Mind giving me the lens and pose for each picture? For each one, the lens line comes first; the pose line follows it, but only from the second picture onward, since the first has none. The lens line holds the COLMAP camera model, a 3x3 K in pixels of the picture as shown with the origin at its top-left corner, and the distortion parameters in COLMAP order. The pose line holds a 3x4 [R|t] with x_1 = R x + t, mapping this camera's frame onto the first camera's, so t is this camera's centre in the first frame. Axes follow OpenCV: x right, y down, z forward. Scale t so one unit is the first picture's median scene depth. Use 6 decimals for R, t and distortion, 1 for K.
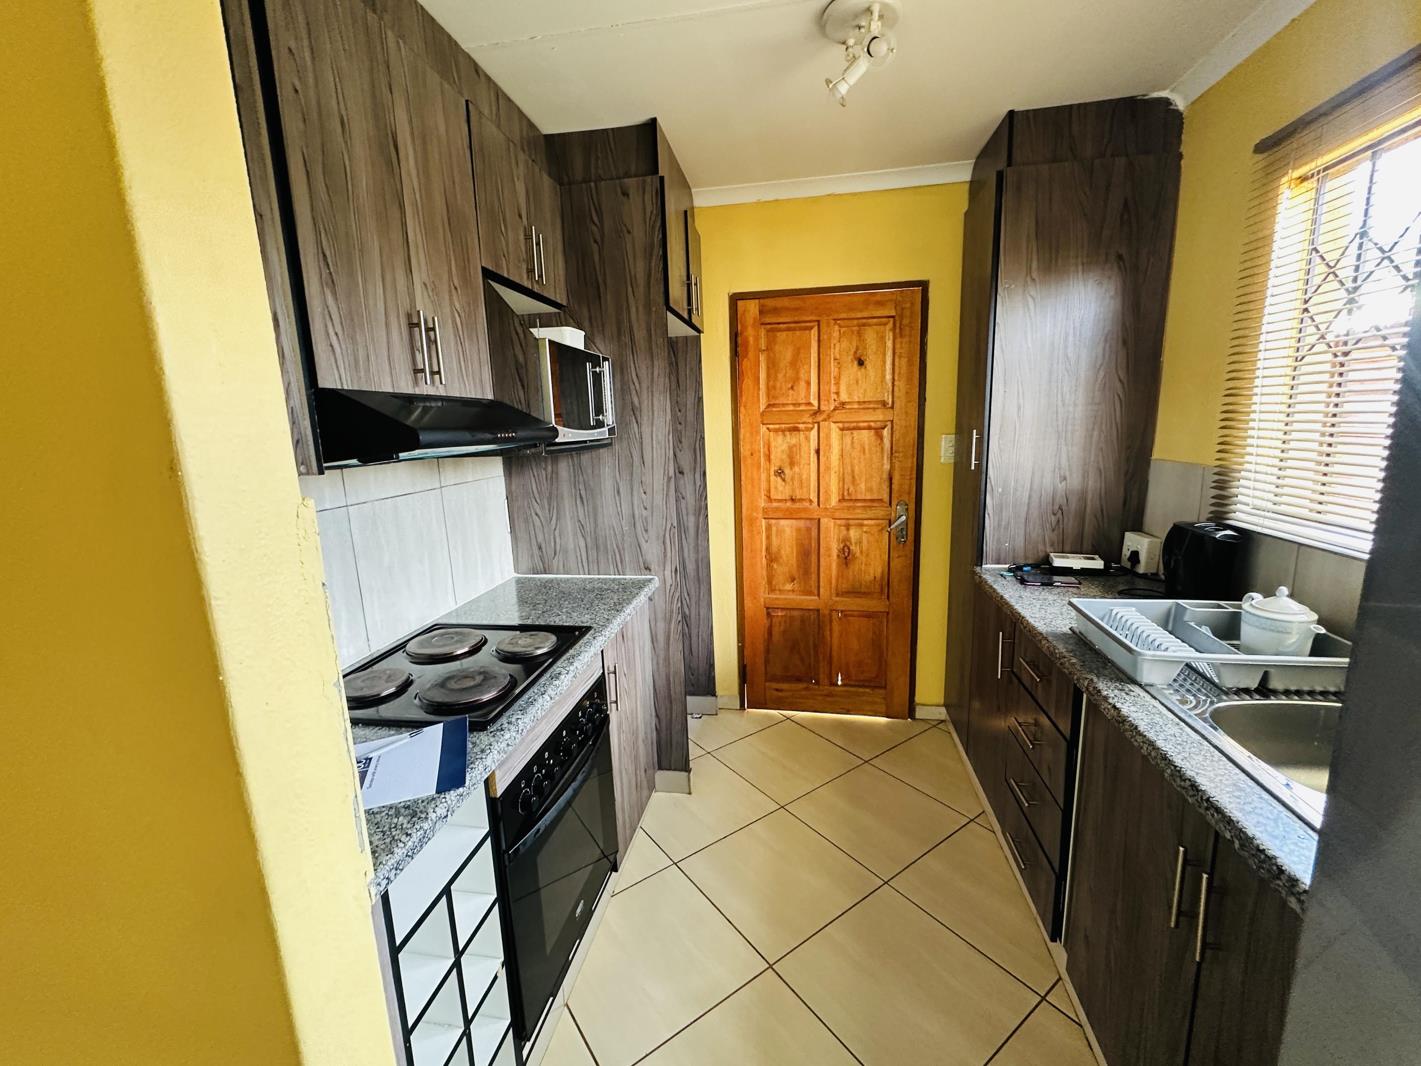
lens RADIAL K [[602.4, 0, 710.5], [0, 602.4, 531.9], [0, 0, 1]] dist [-0.000354, 0.000322]
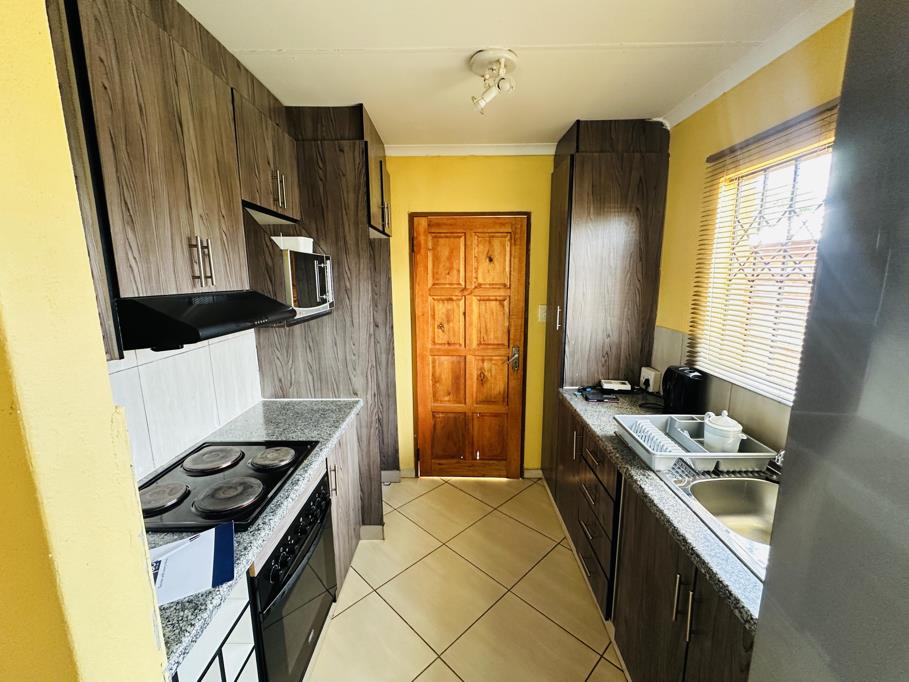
lens RADIAL K [[386.3, 0, 454.5], [0, 386.3, 341.0], [0, 0, 1]] dist [-0.001738, 0.000536]
pose [[0.987087, -0.000593, 0.160182, -0.016213], [0.002818, 0.999903, -0.013666, -0.066610], [-0.160159, 0.013941, 0.986993, -0.002559]]
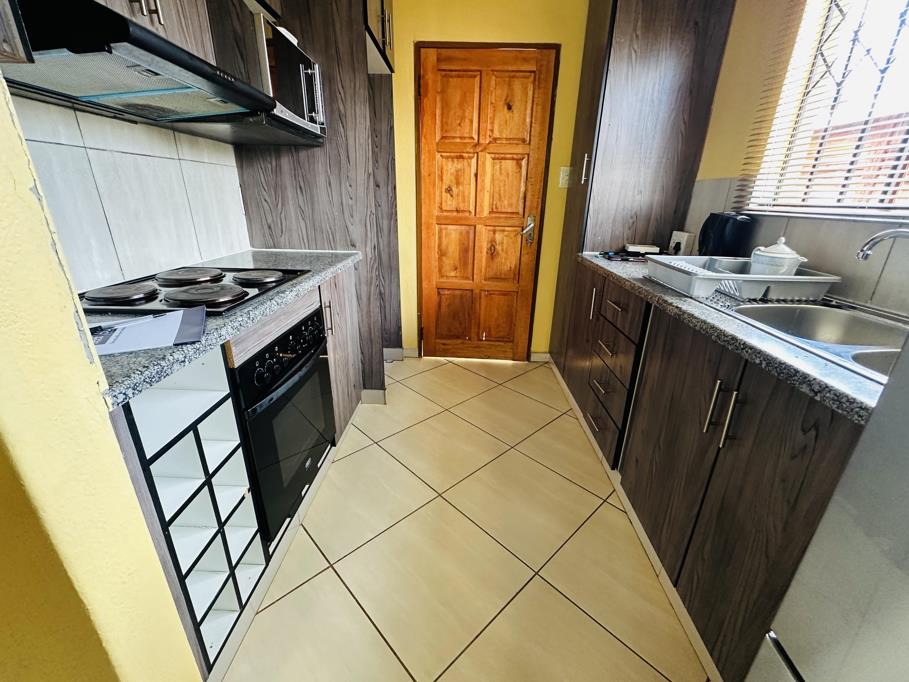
lens RADIAL K [[386.3, 0, 454.5], [0, 386.3, 341.0], [0, 0, 1]] dist [-0.001738, 0.000536]
pose [[0.988908, 0.001723, 0.148517, -0.008305], [-0.027360, 0.984934, 0.170751, 0.134987], [-0.145986, -0.172921, 0.974057, 0.082929]]
